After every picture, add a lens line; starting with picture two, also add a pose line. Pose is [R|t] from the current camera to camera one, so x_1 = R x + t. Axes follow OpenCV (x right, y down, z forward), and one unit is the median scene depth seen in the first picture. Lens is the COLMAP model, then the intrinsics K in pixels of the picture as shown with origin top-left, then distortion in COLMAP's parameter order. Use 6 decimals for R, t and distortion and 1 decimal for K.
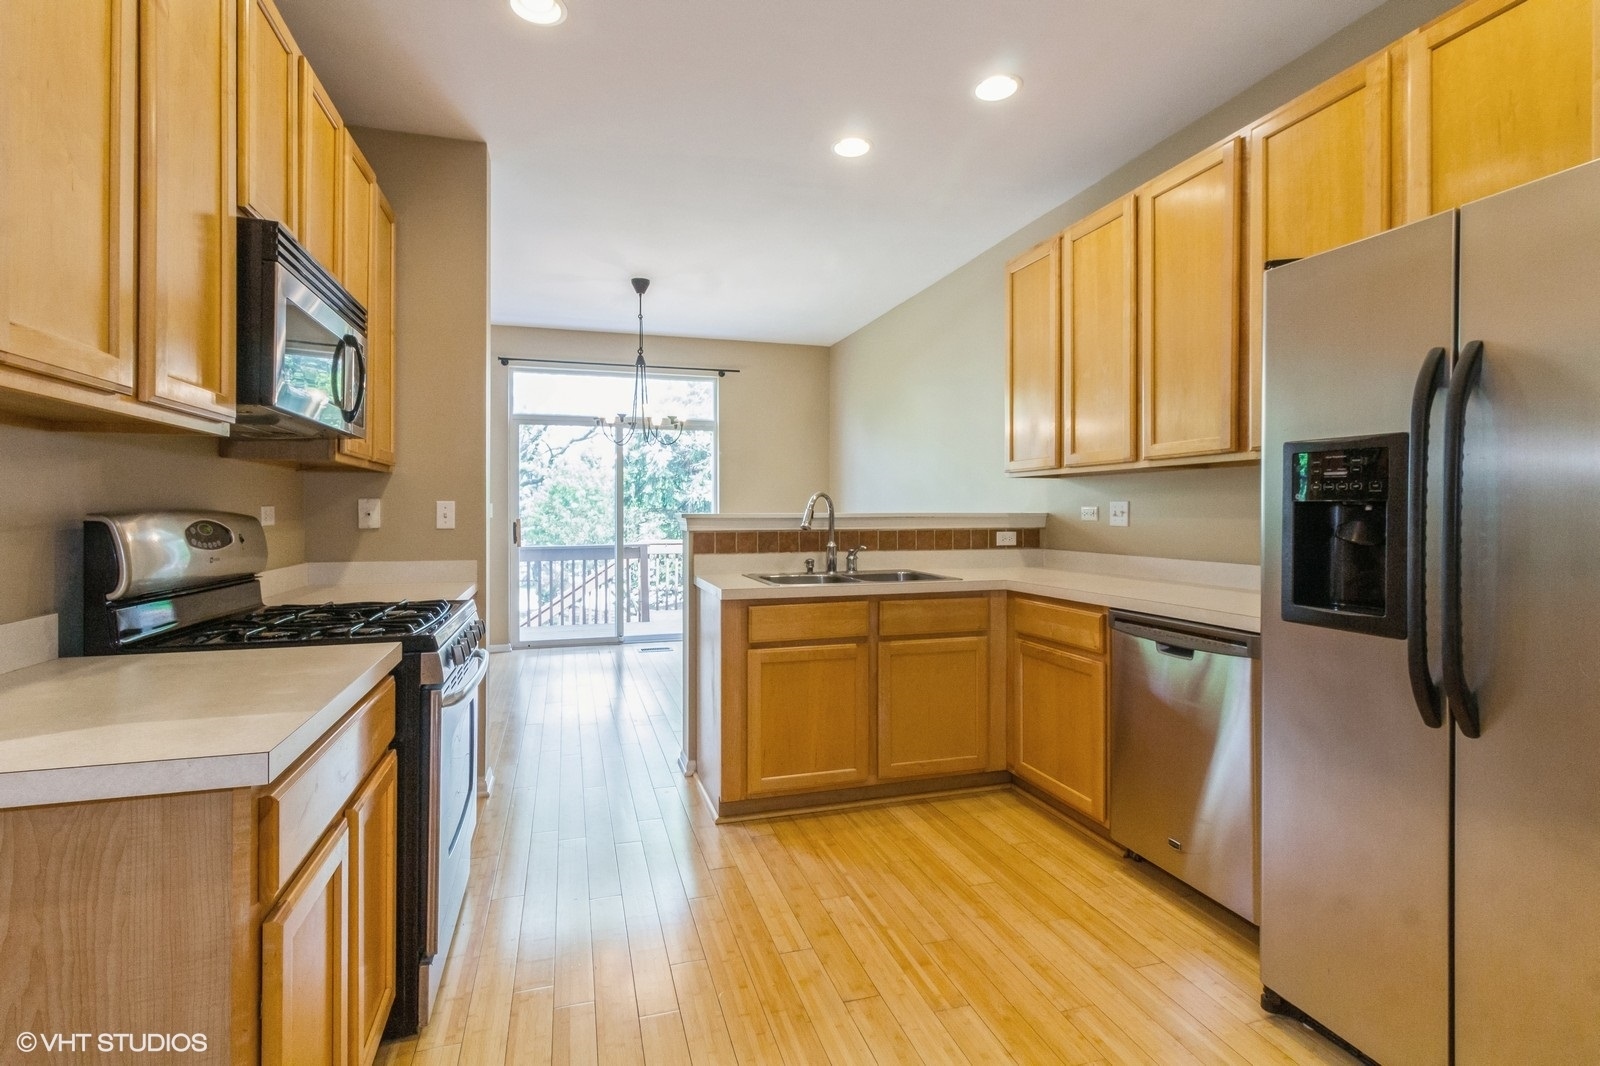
lens RADIAL K [[757.5, 0, 800.5], [0, 757.5, 514.6], [0, 0, 1]] dist [0.002037, 0.000558]
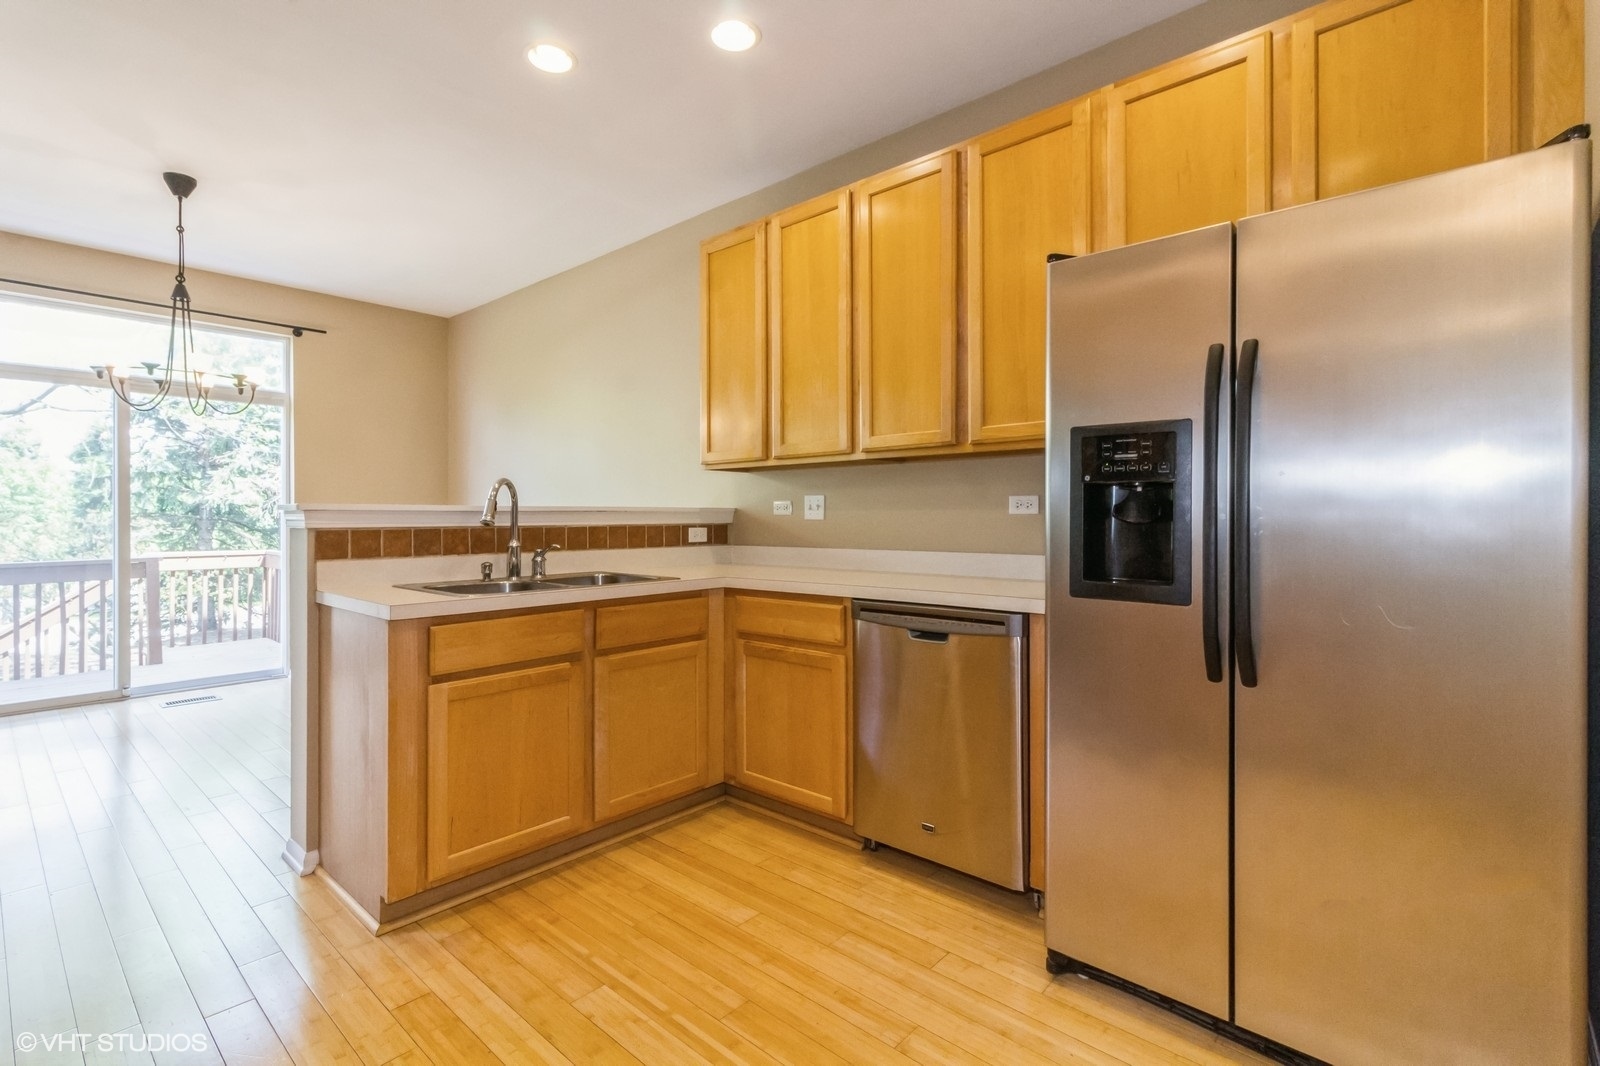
lens RADIAL K [[738.7, 0, 795.7], [0, 738.7, 518.3], [0, 0, 1]] dist [0.003454, 0.000670]
pose [[0.854513, -0.002105, 0.519426, -0.128447], [0.005036, 0.999978, -0.004232, 0.019465], [-0.519406, 0.006232, 0.854505, 0.187980]]
